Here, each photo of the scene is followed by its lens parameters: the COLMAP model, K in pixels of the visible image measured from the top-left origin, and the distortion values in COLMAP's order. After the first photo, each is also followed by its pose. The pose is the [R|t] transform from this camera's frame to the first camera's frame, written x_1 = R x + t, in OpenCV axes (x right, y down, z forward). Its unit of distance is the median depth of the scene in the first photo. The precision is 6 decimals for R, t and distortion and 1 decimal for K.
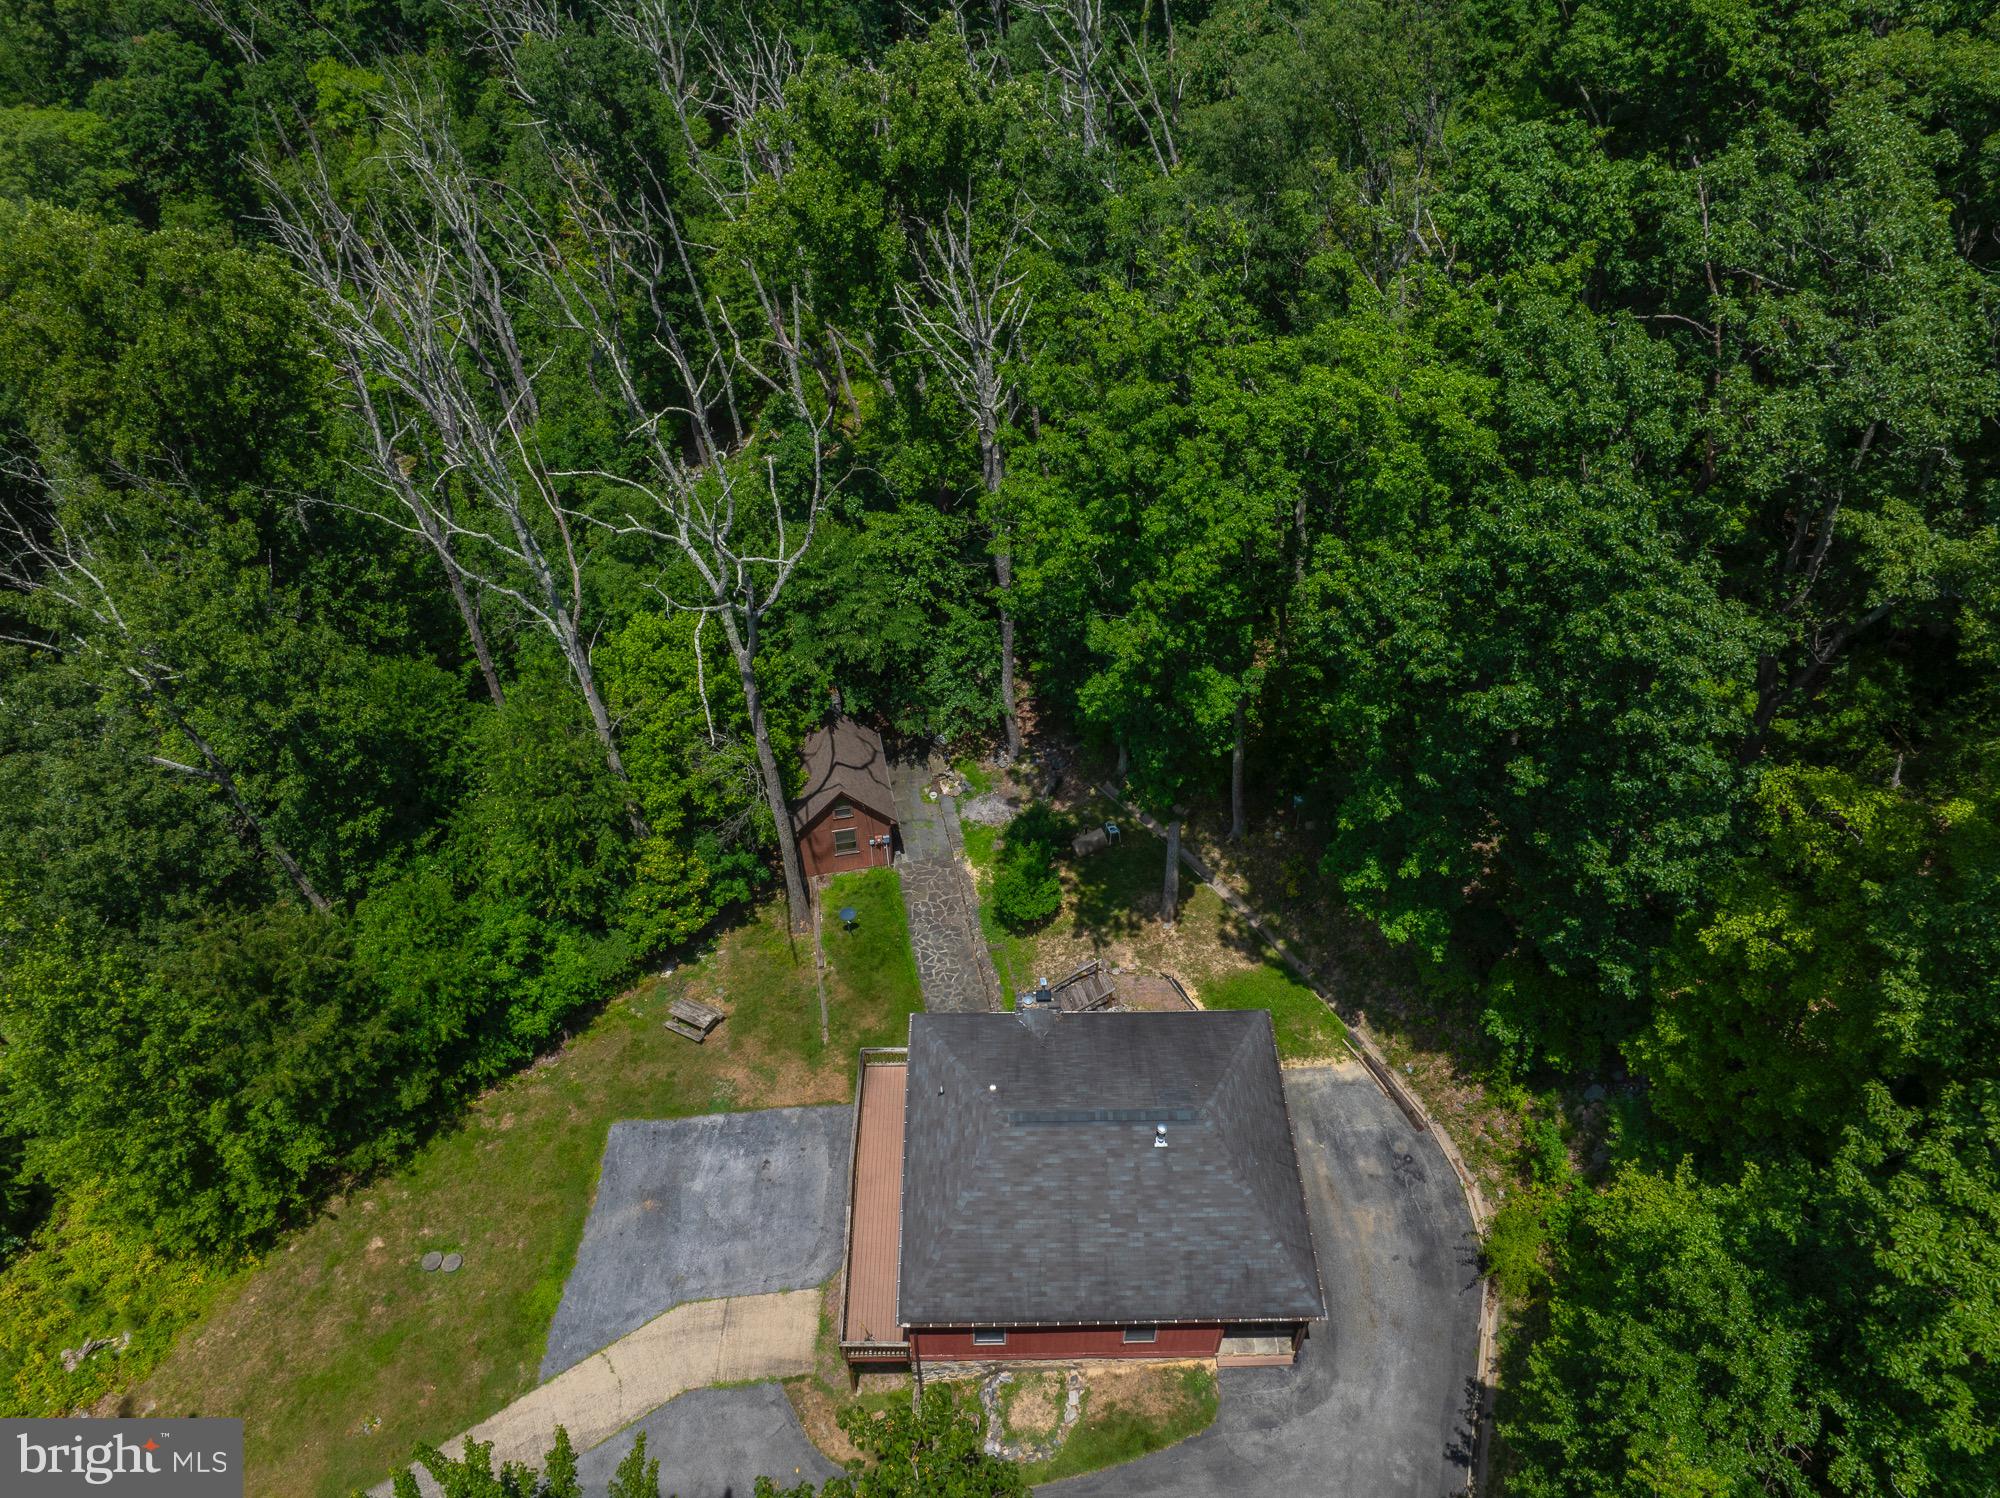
lens RADIAL K [[1402.6, 0, 1000.9], [0, 1402.6, 746.1], [0, 0, 1]] dist [-0.040936, -0.000615]
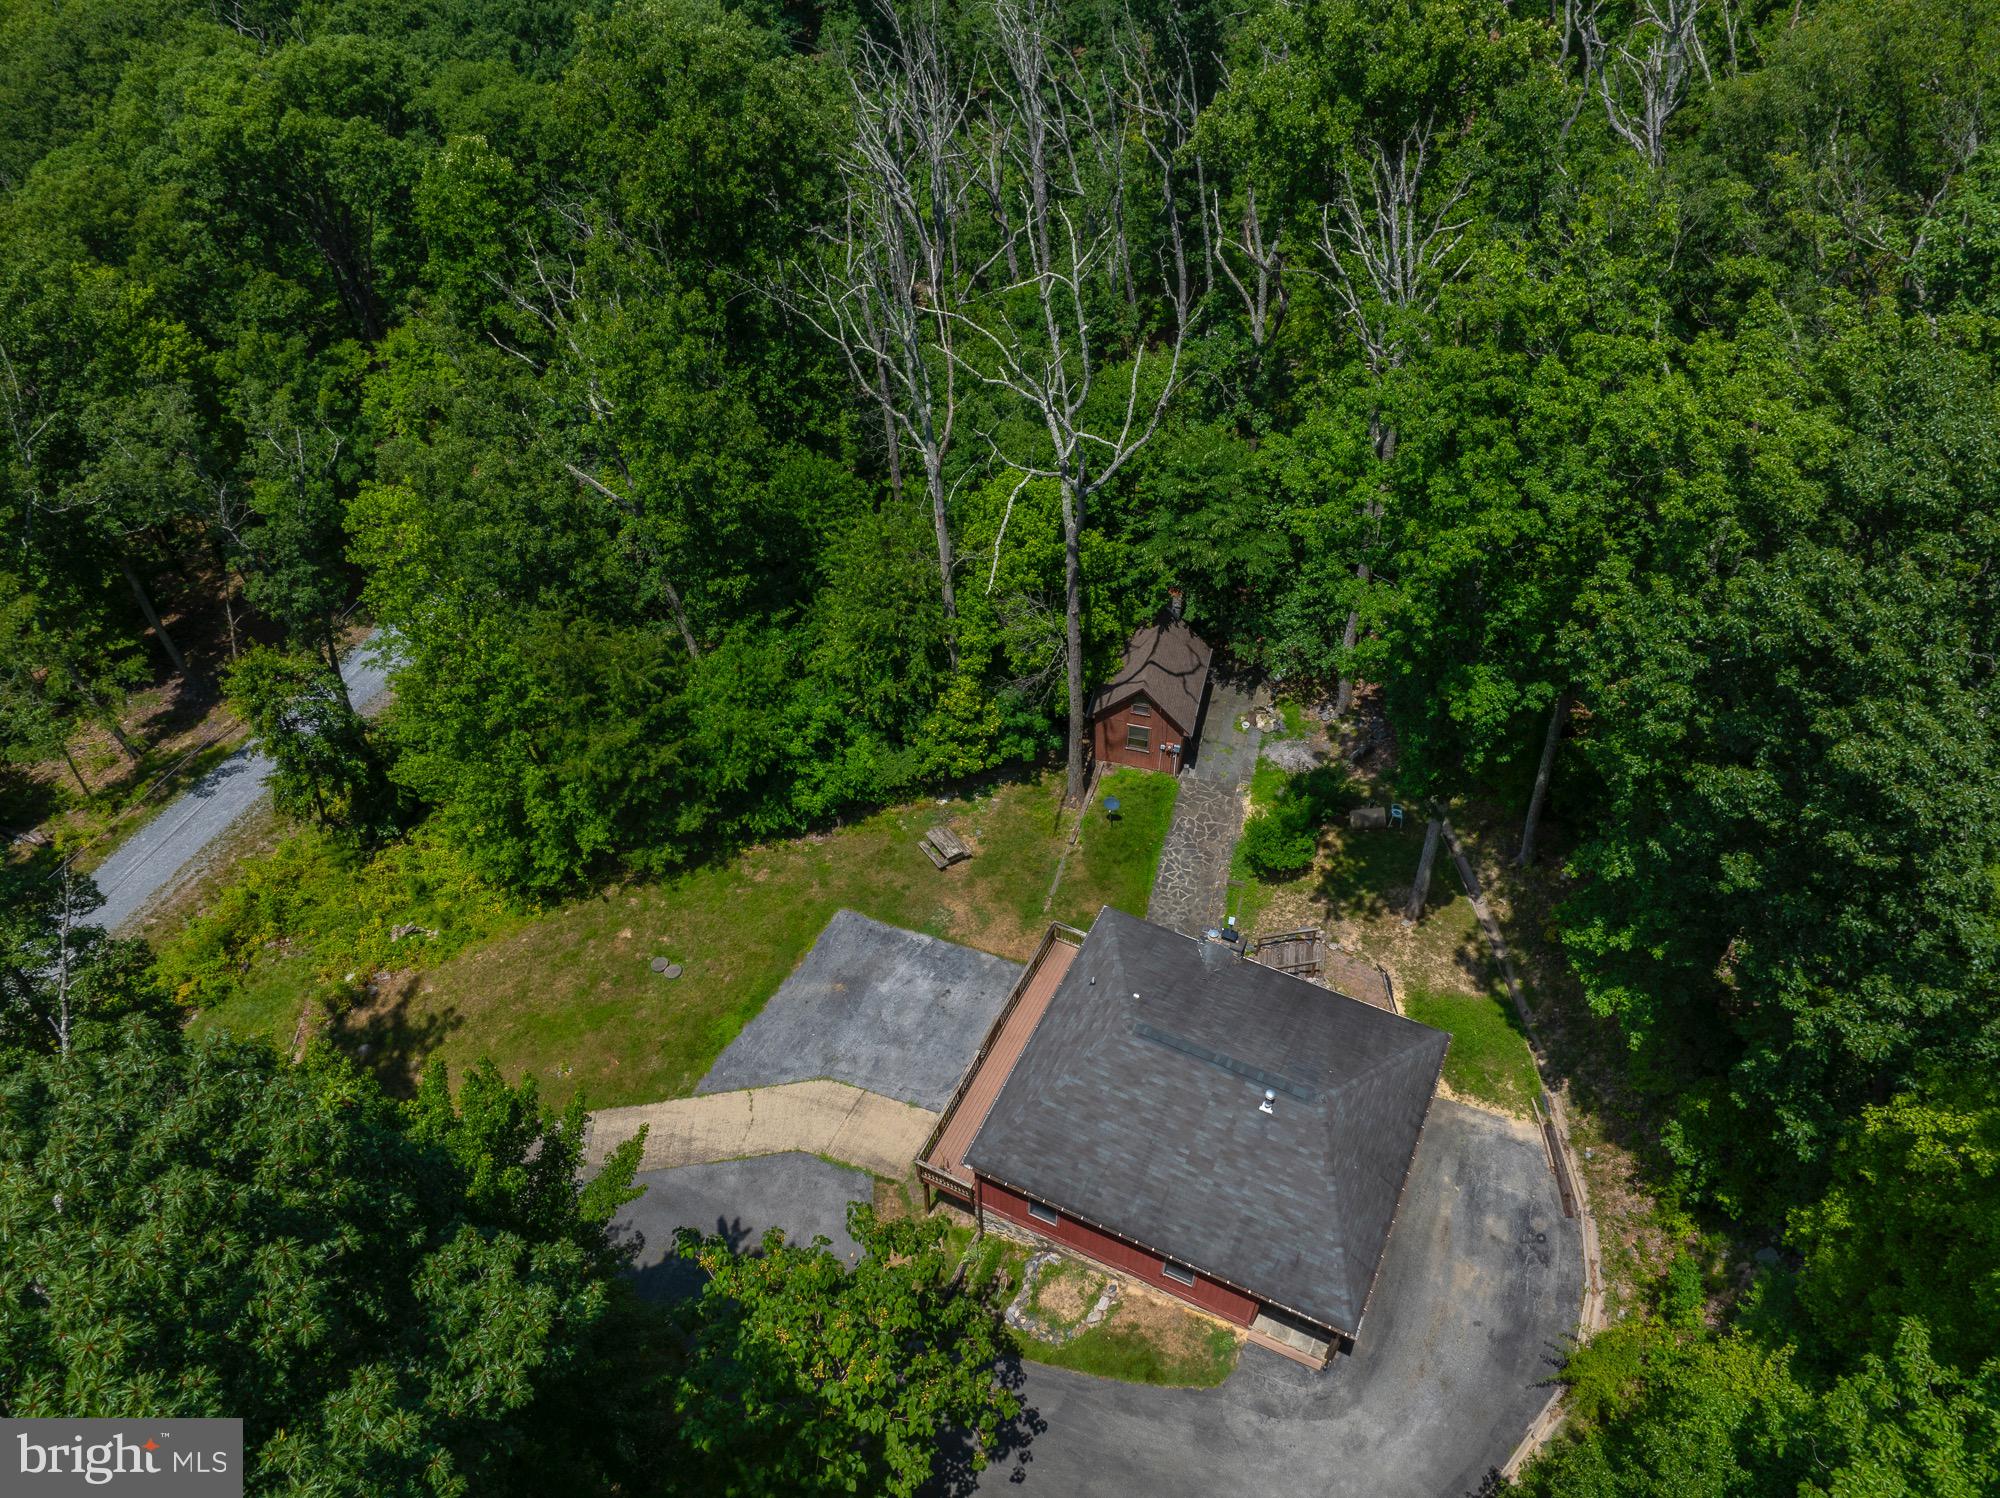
lens RADIAL K [[1401.7, 0, 1001.0], [0, 1401.7, 745.2], [0, 0, 1]] dist [-0.043953, 0.011279]
pose [[0.893646, 0.316319, -0.318338, 0.140388], [-0.297472, 0.948652, 0.107562, -0.007566], [0.336016, -0.001426, 0.941855, 0.005698]]
